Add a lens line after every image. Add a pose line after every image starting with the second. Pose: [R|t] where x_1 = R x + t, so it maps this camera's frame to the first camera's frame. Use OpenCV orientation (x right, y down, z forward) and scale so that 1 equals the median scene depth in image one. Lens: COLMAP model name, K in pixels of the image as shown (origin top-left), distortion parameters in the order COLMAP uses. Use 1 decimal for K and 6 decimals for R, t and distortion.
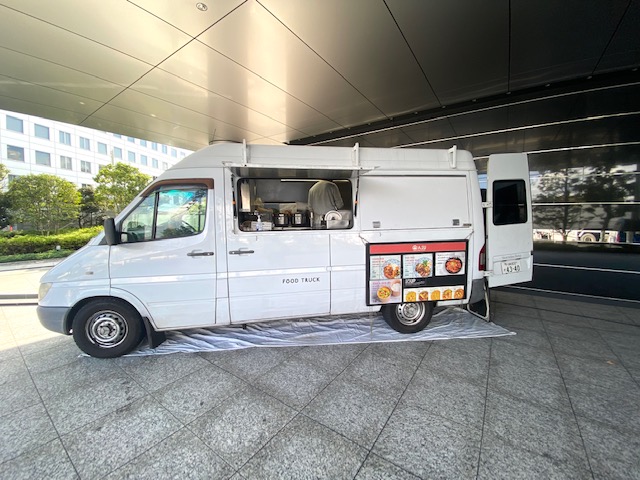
lens RADIAL K [[254.9, 0, 314.6], [0, 254.9, 241.9], [0, 0, 1]] dist [-0.001565, -0.000174]
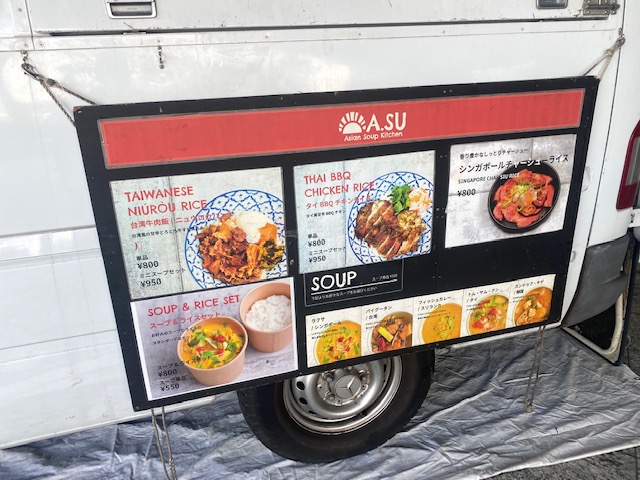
lens RADIAL K [[492.5, 0, 322.5], [0, 492.5, 240.8], [0, 0, 1]] dist [0.036603, -0.008271]
pose [[0.989210, -0.063230, 0.132156, 0.308260], [0.024127, 0.960062, 0.278745, 0.000375], [-0.144503, -0.272549, 0.951229, 0.597520]]
